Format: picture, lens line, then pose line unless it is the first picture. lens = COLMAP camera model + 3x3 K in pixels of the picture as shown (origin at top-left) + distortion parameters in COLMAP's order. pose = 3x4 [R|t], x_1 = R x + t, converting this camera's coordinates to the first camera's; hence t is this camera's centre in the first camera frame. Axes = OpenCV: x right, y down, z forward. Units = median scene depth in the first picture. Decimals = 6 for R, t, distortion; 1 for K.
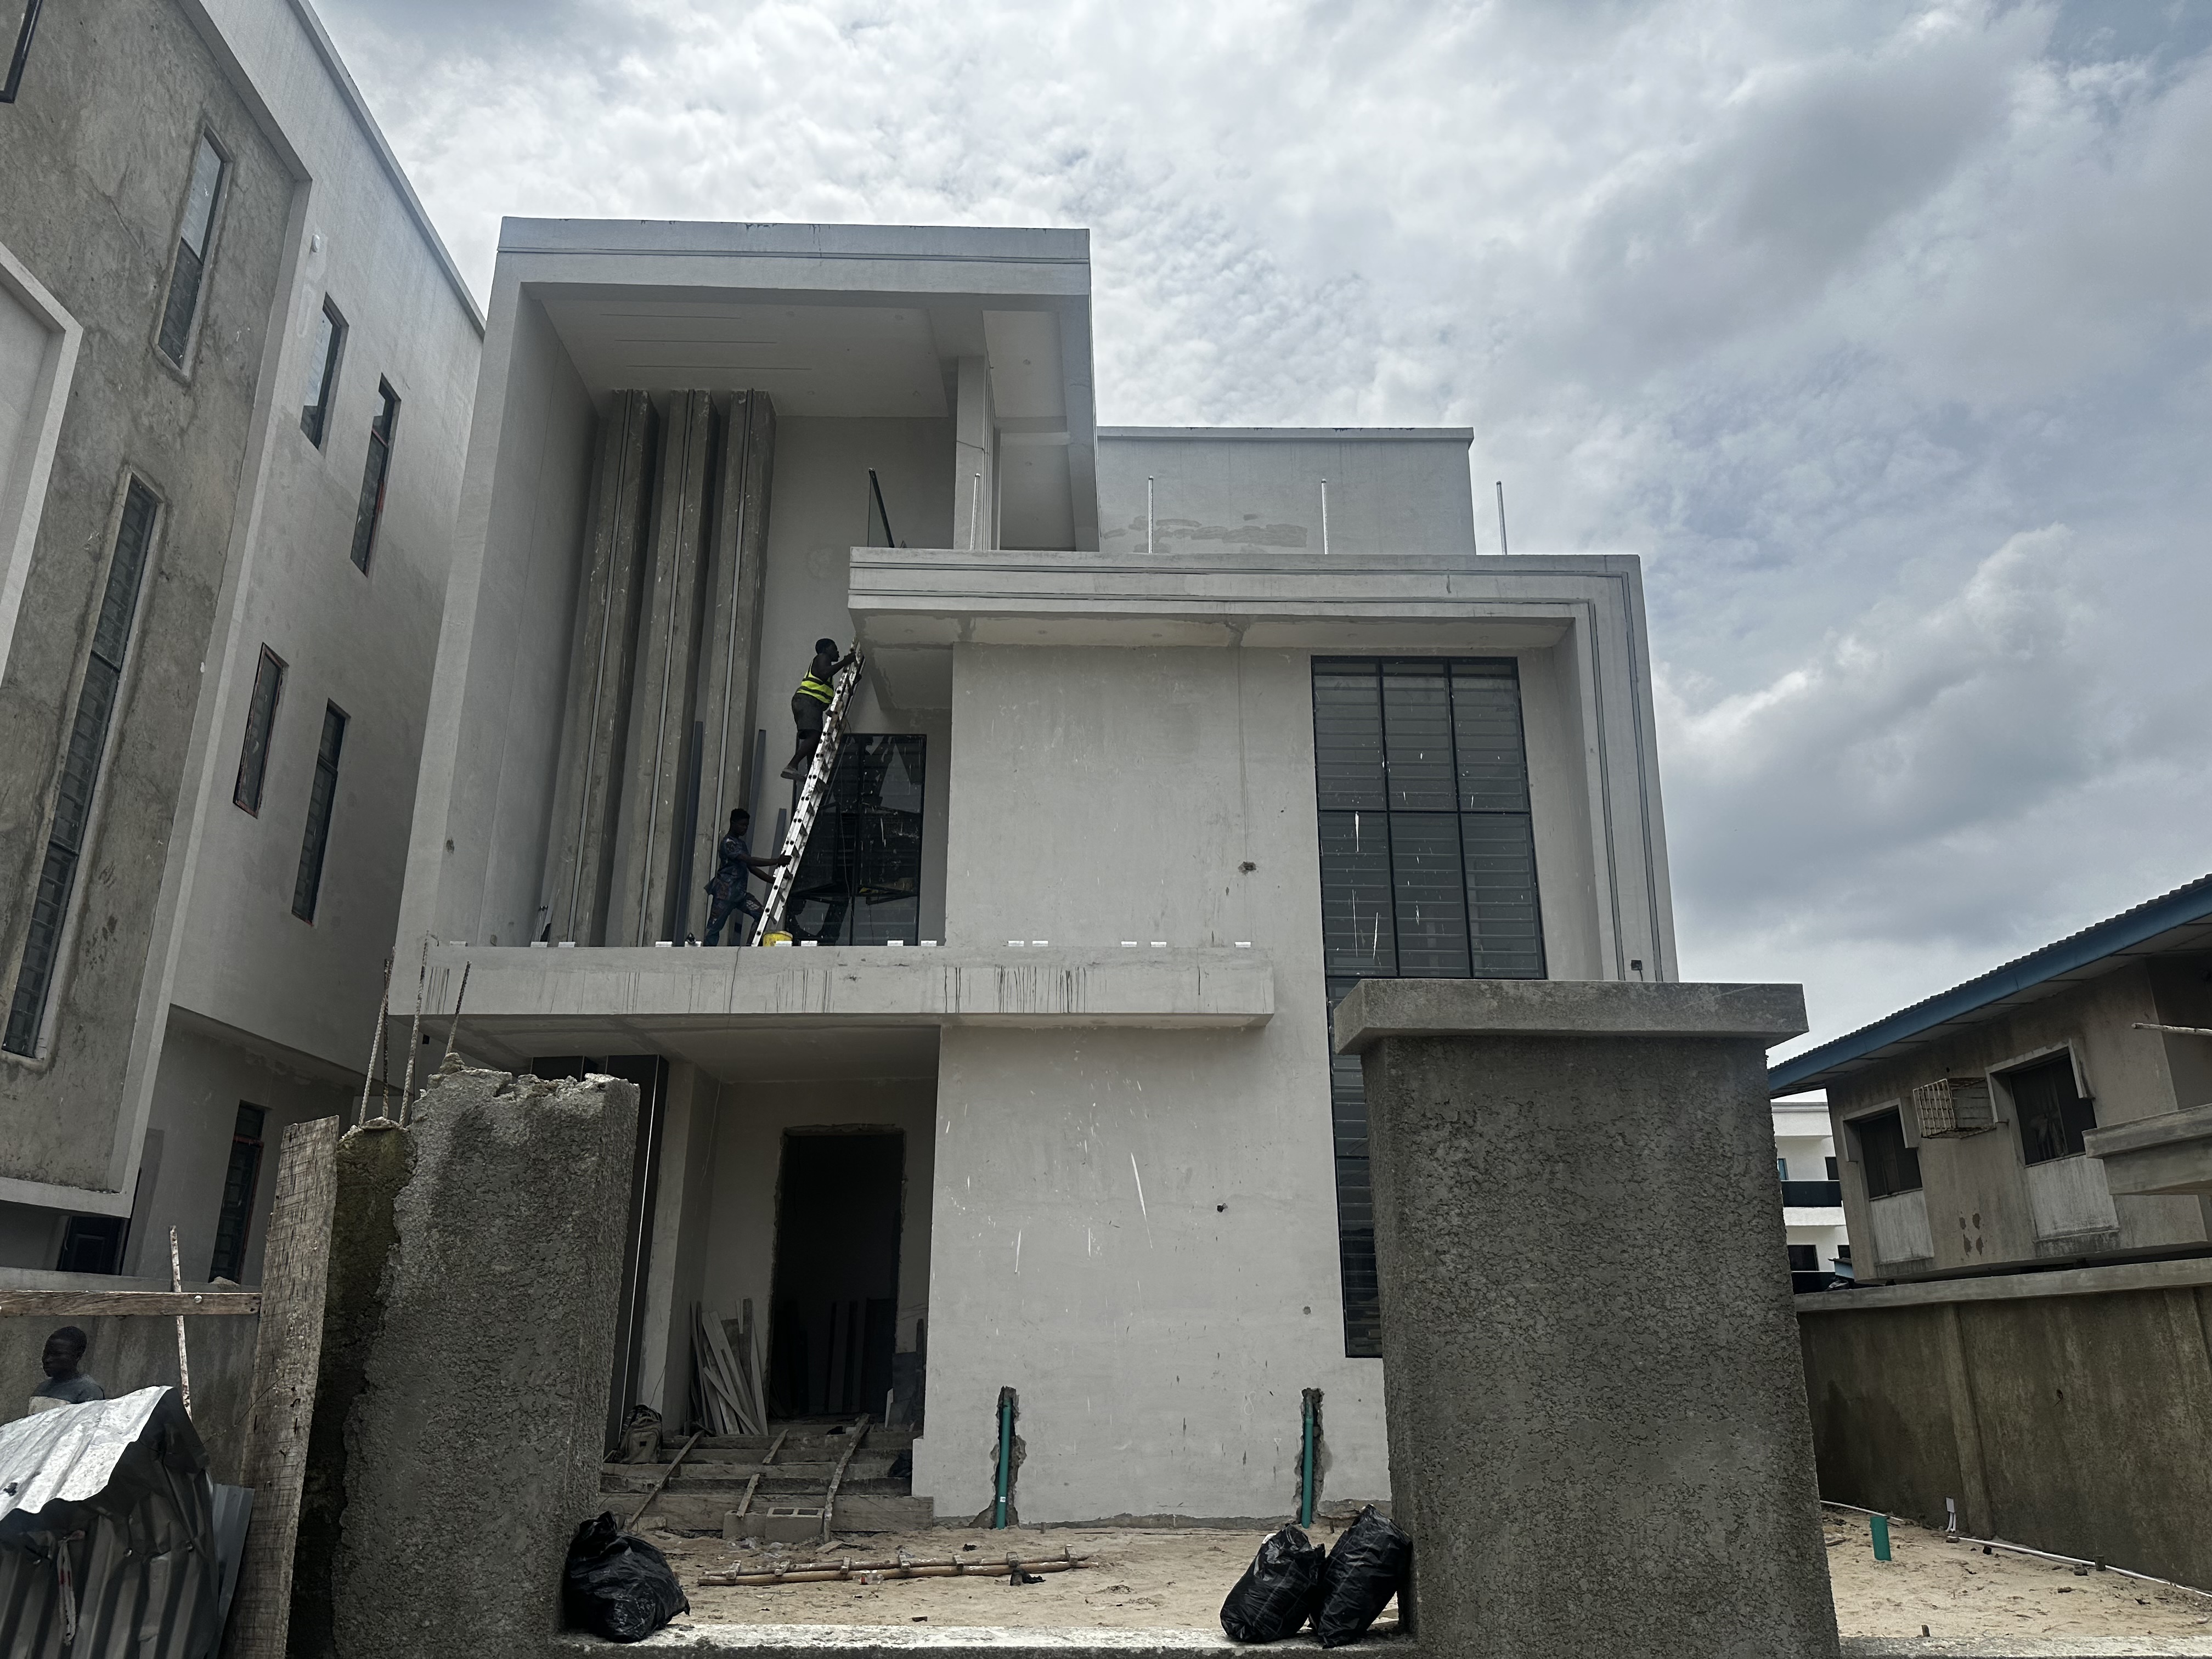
lens RADIAL K [[1556.5, 0, 1155.9], [0, 1556.5, 818.0], [0, 0, 1]] dist [0.124401, -0.208237]
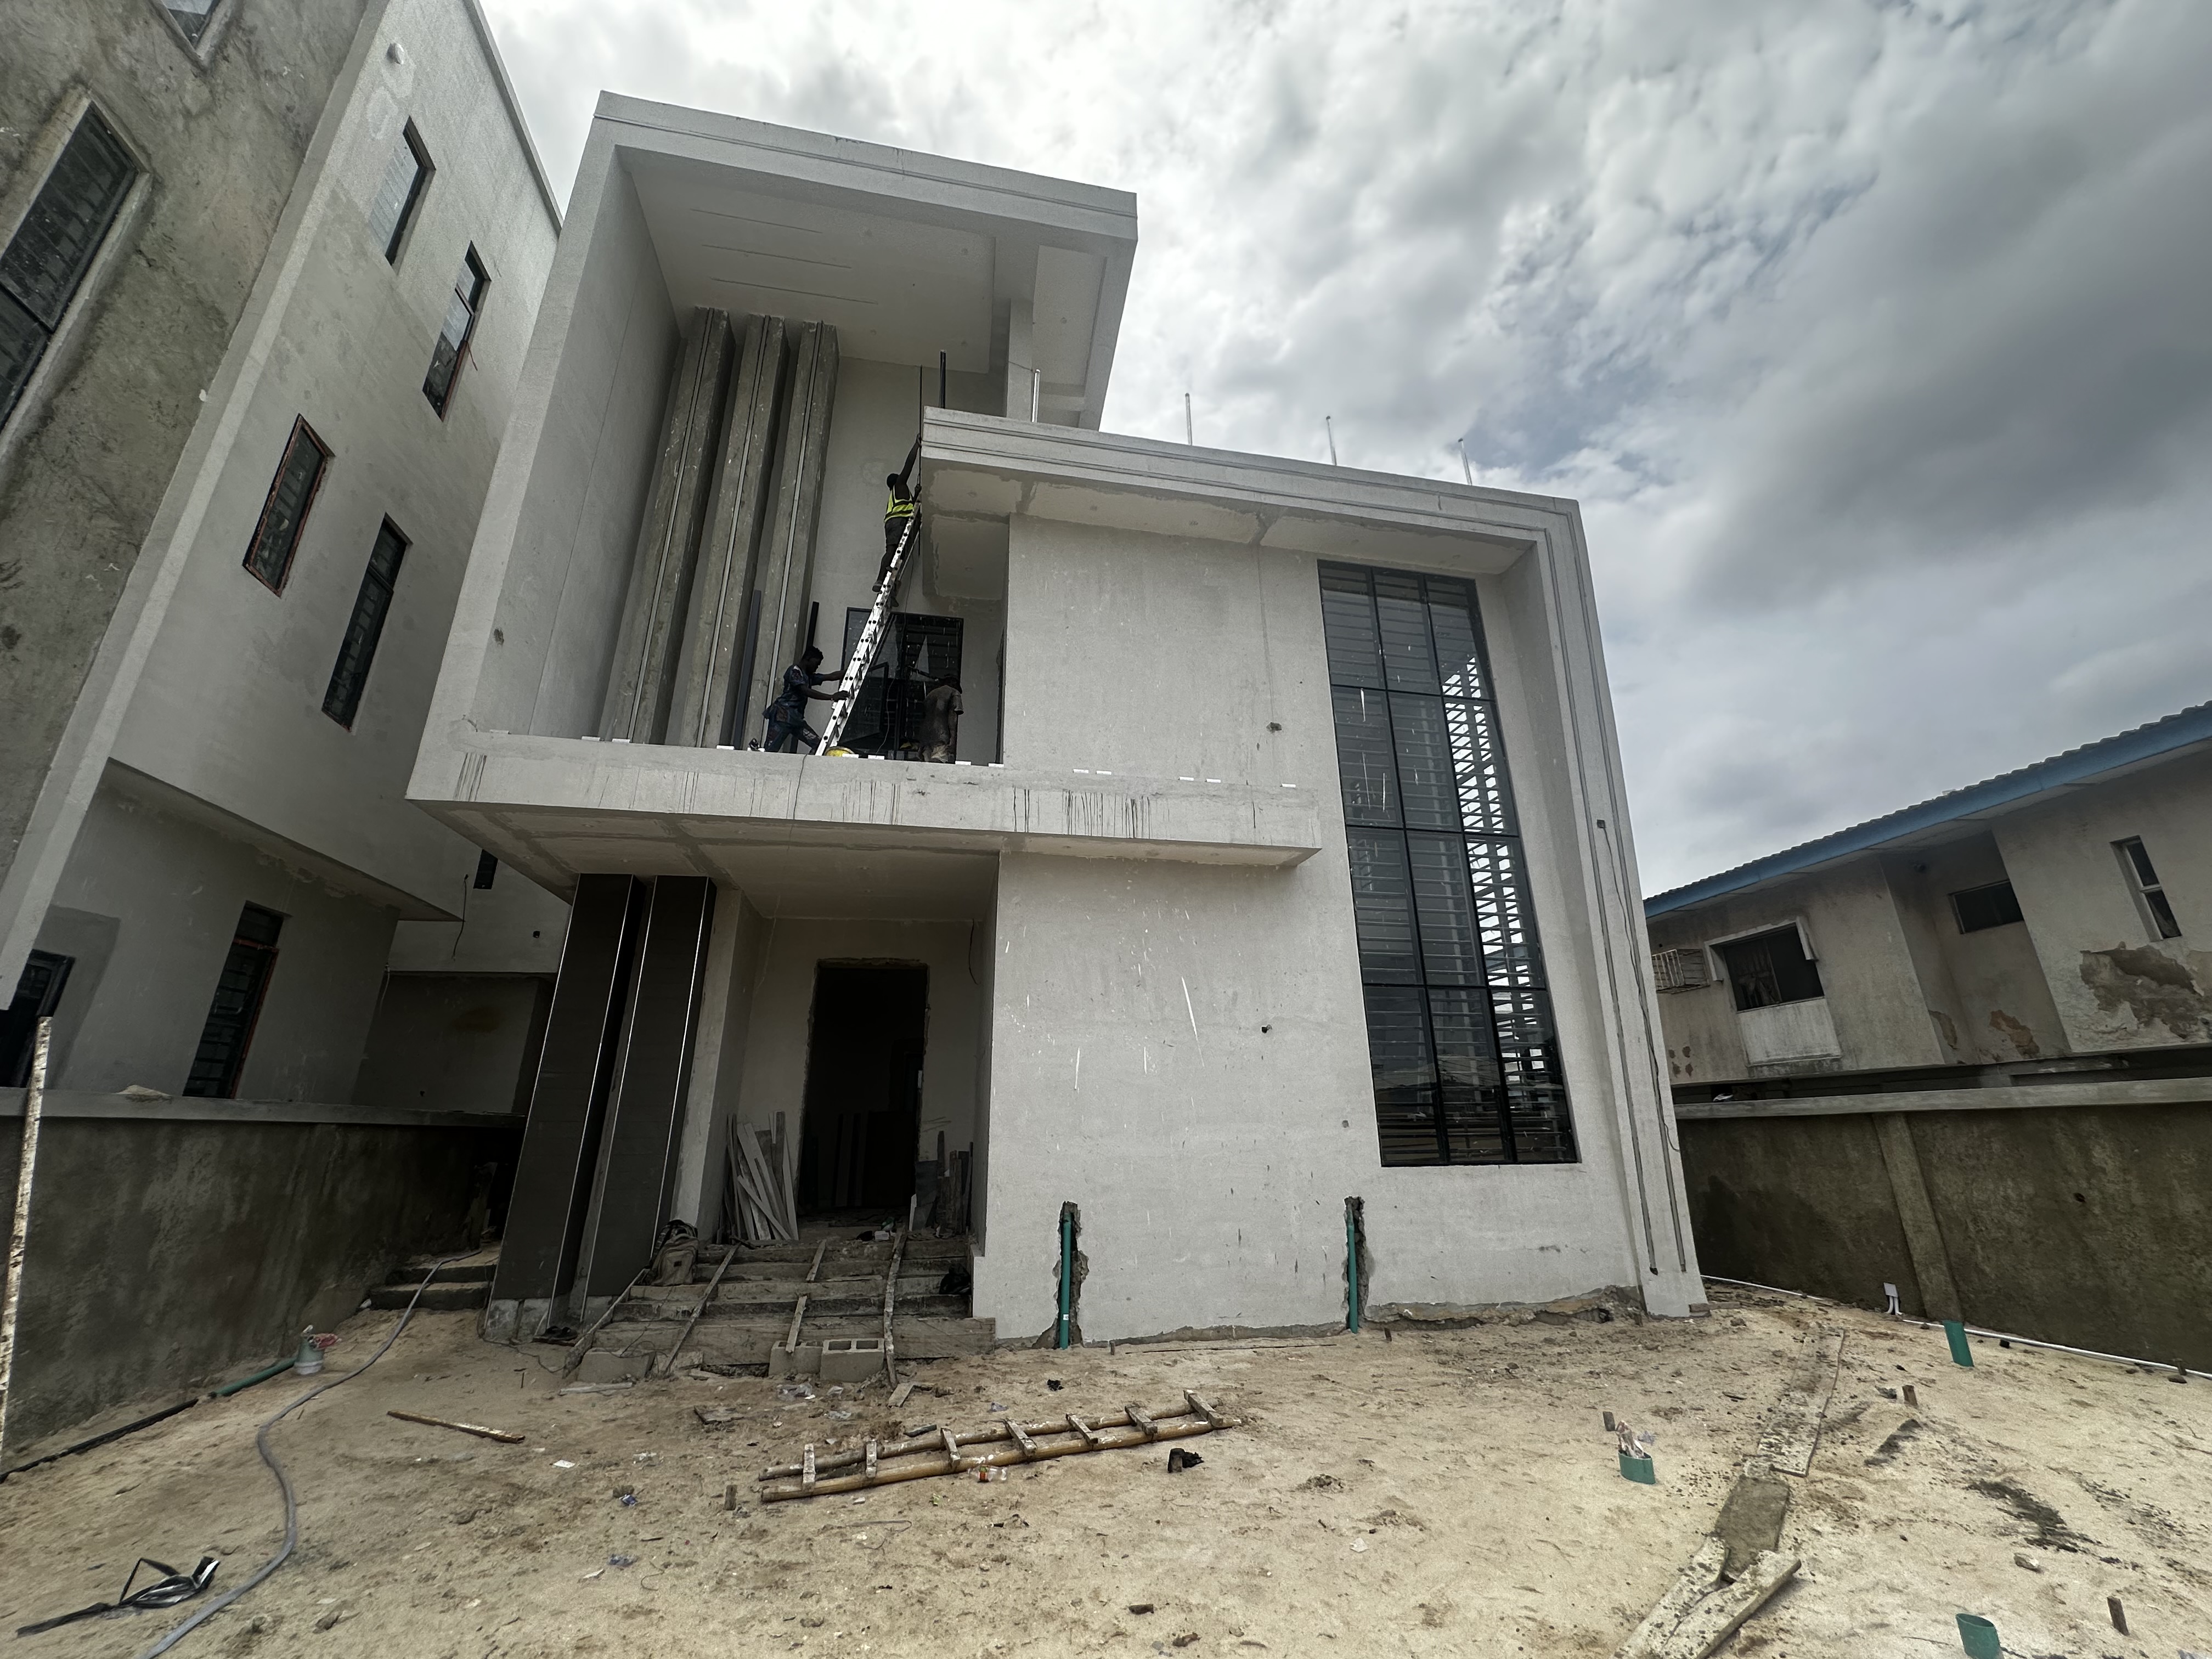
lens RADIAL K [[849.5, 0, 1106.0], [0, 849.5, 829.5], [0, 0, 1]] dist [-0.000025, -0.003174]
pose [[0.986694, 0.048777, 0.155100, -0.155614], [-0.045380, 0.998648, -0.025372, 0.129856], [-0.156127, 0.017996, 0.987573, 0.434030]]
